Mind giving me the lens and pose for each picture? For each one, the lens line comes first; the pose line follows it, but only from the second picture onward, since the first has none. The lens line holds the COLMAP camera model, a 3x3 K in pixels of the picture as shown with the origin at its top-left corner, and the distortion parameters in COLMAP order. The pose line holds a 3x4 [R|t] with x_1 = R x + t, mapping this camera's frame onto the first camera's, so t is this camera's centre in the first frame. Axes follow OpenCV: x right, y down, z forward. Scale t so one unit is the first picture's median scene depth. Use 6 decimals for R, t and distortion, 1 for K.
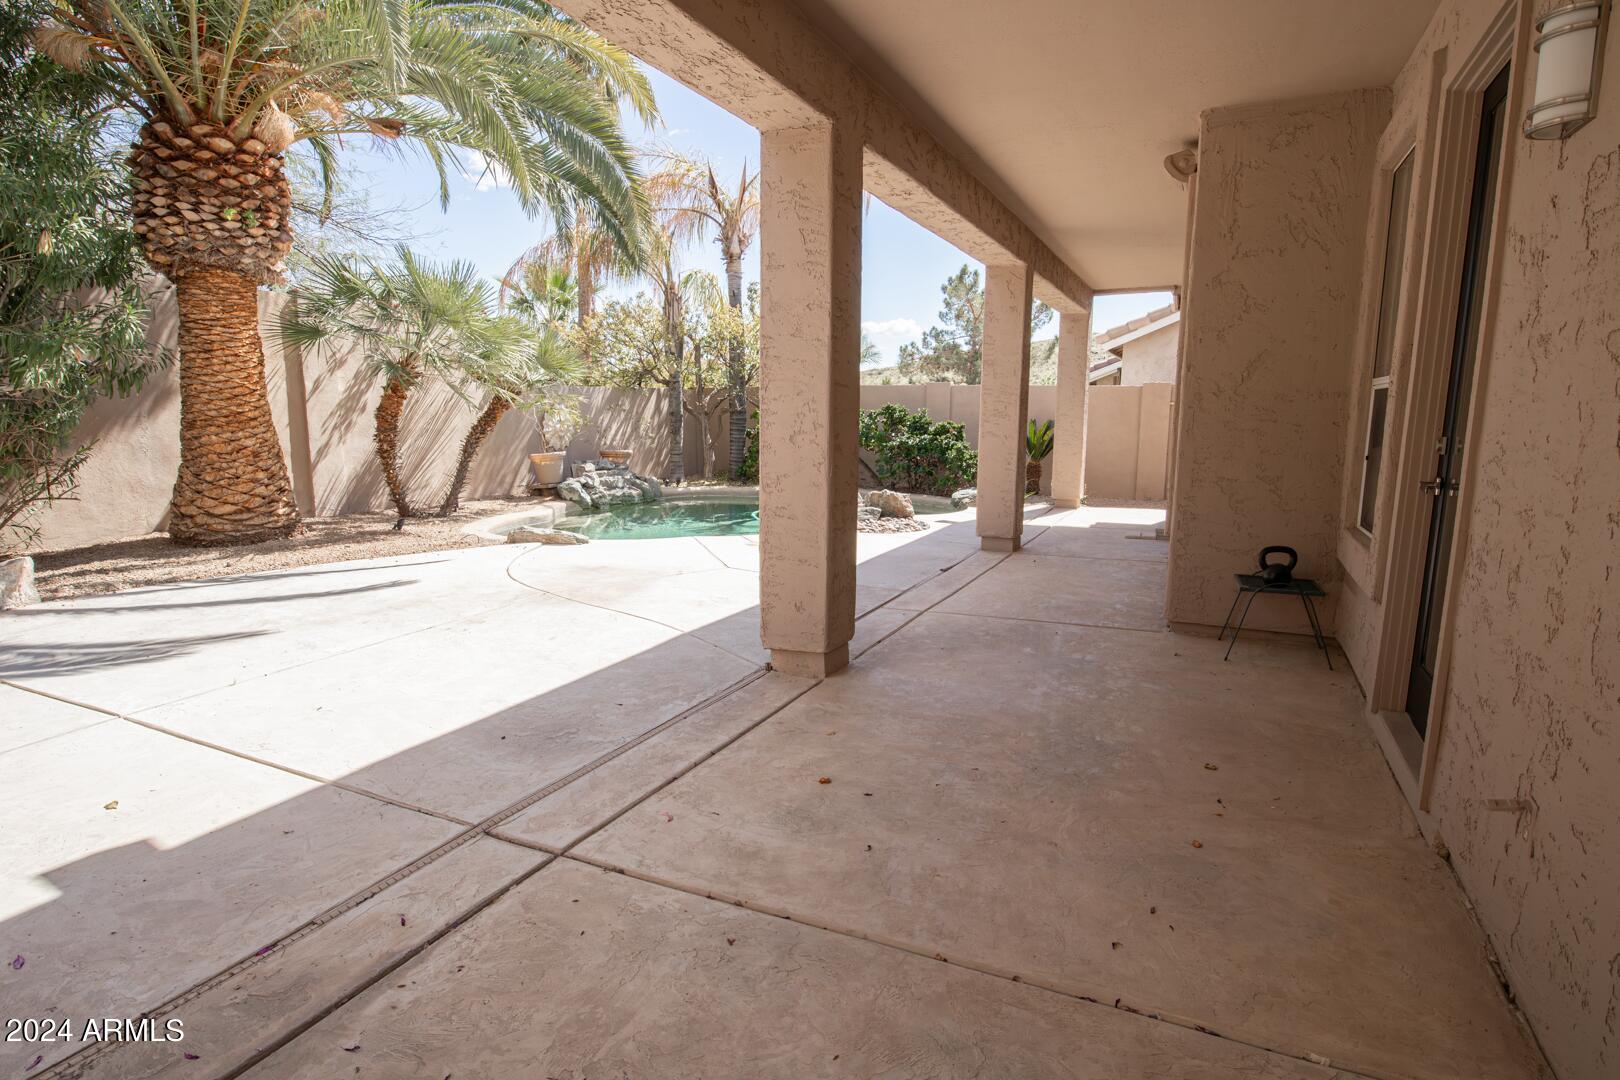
lens RADIAL K [[804.4, 0, 810.0], [0, 804.4, 540.0], [0, 0, 1]] dist [0.000868, 0.000643]
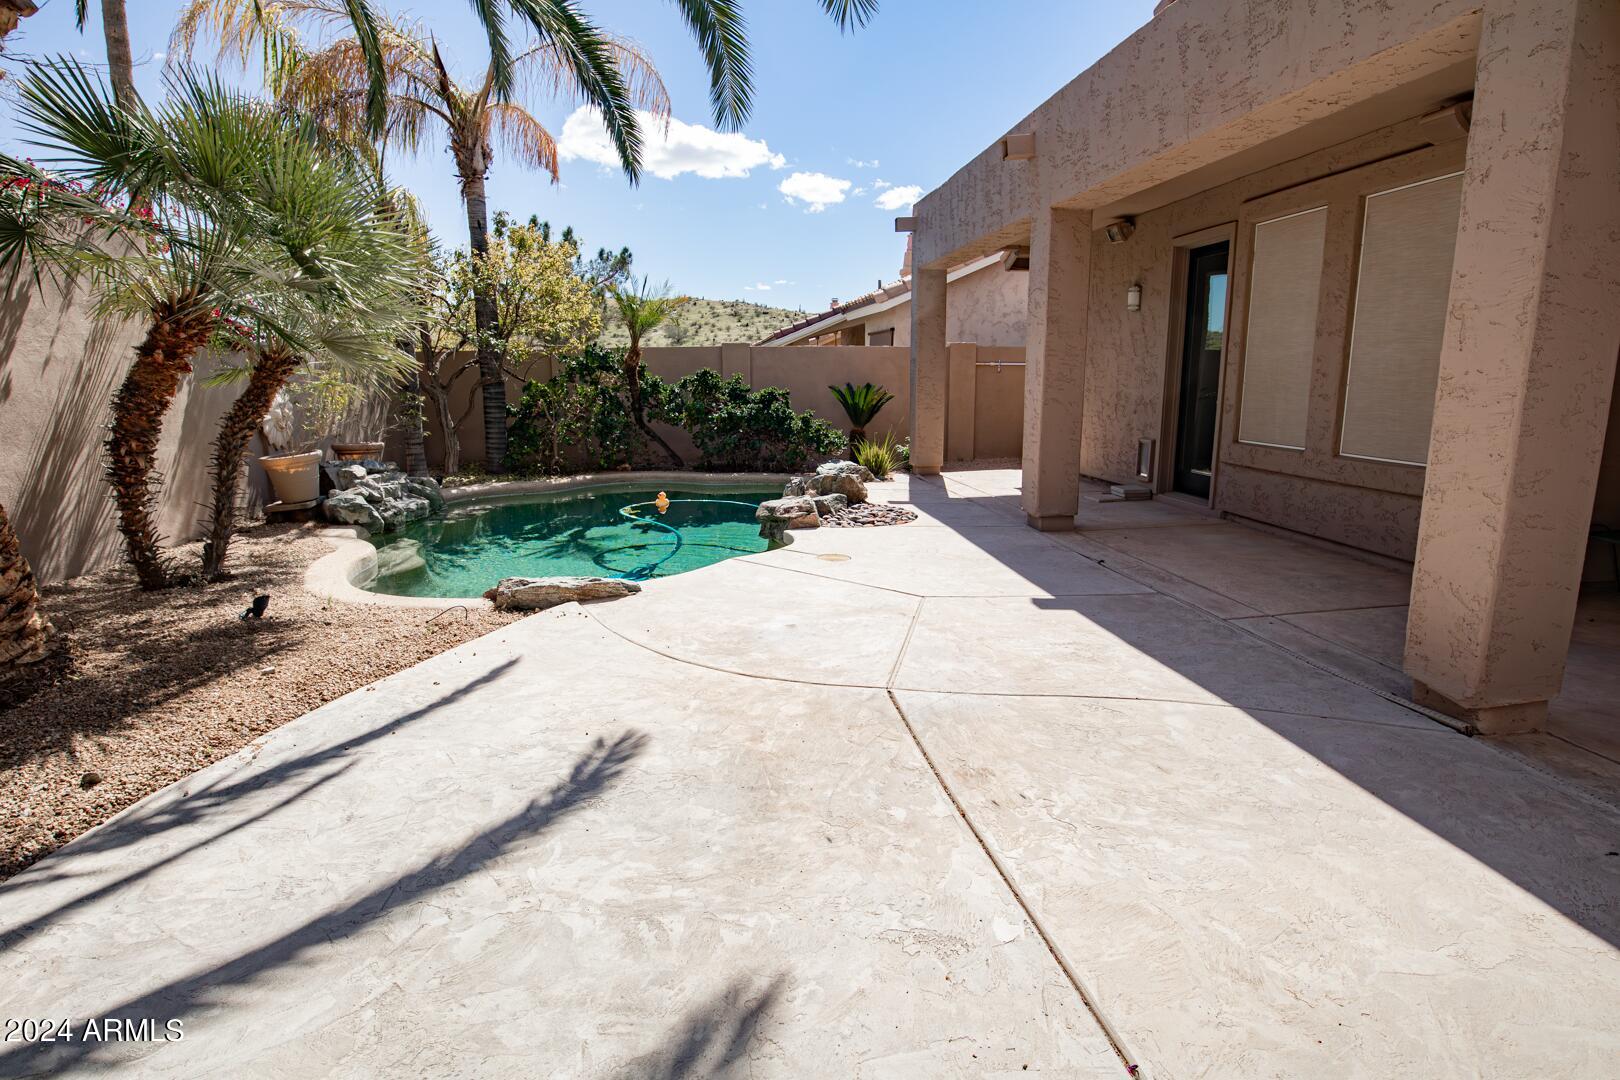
lens RADIAL K [[818.5, 0, 813.9], [0, 818.5, 537.7], [0, 0, 1]] dist [-0.043125, 0.012317]
pose [[0.846432, -0.118781, 0.519080, -0.485353], [0.099967, 0.992917, 0.064199, -0.064674], [-0.523029, -0.002449, 0.852311, 0.371802]]
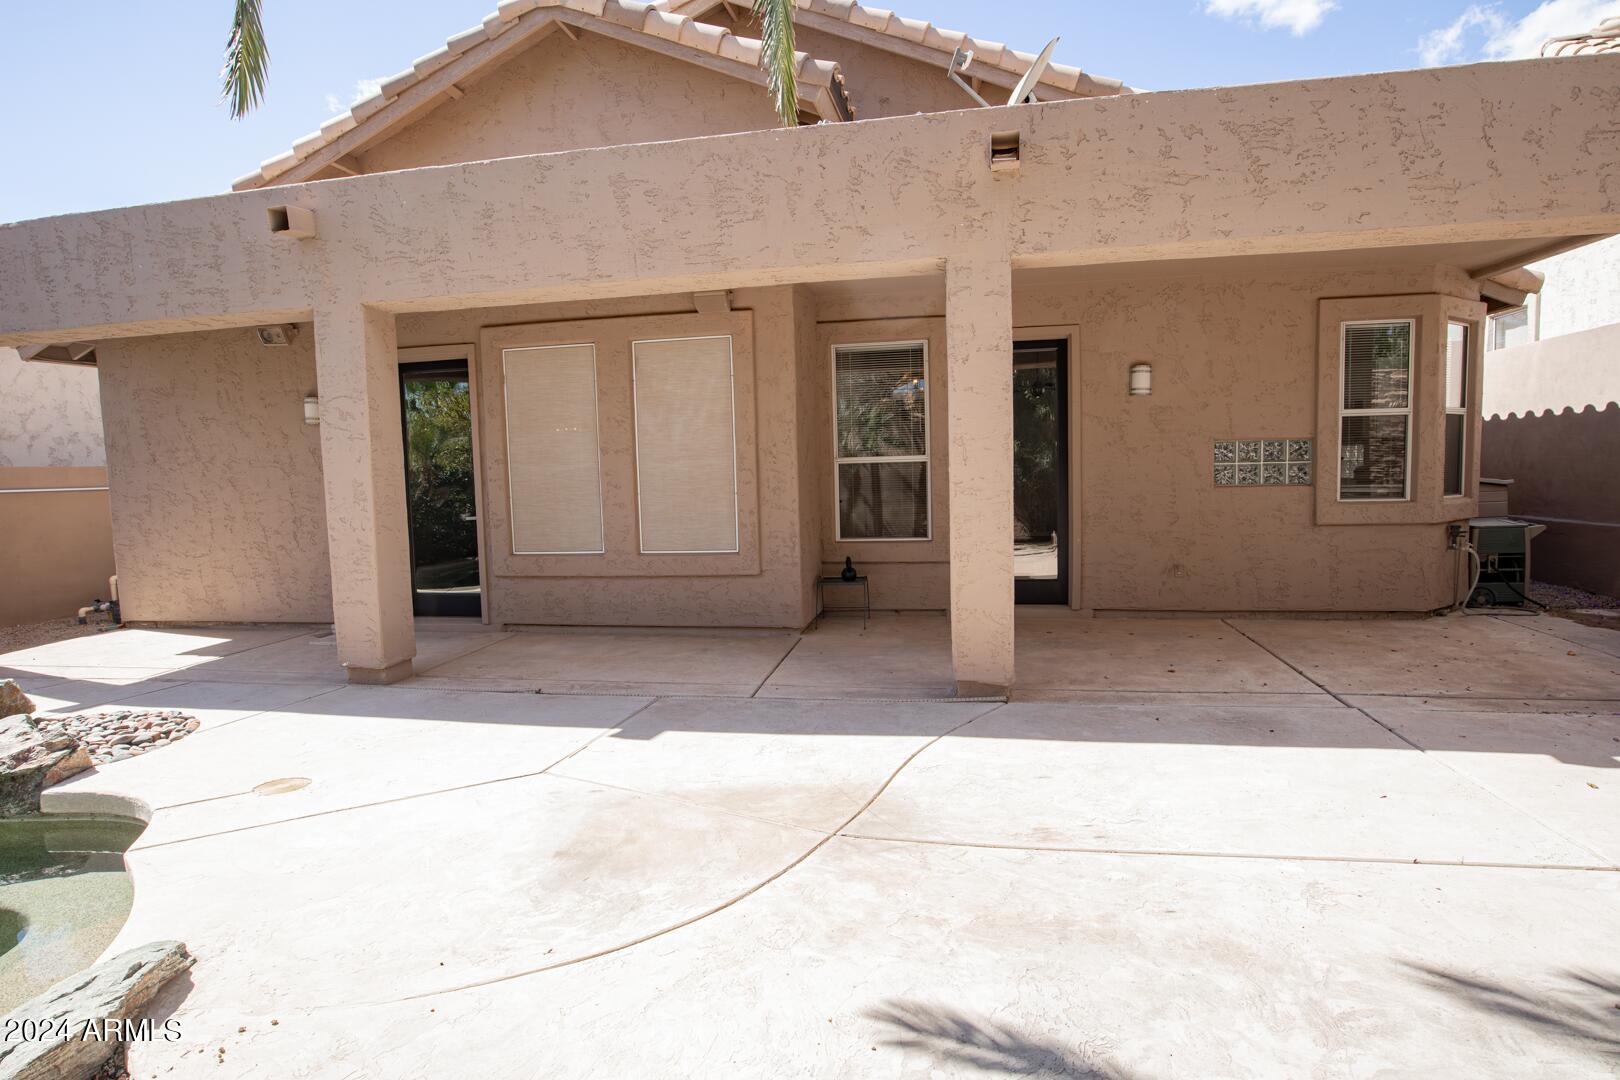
lens RADIAL K [[849.9, 0, 781.5], [0, 849.9, 547.4], [0, 0, 1]] dist [-0.042460, 0.019057]
pose [[-0.195781, -0.092554, 0.976270, -0.617866], [0.188212, 0.973482, 0.130034, -0.146764], [-0.962417, 0.209204, -0.173170, 0.790722]]
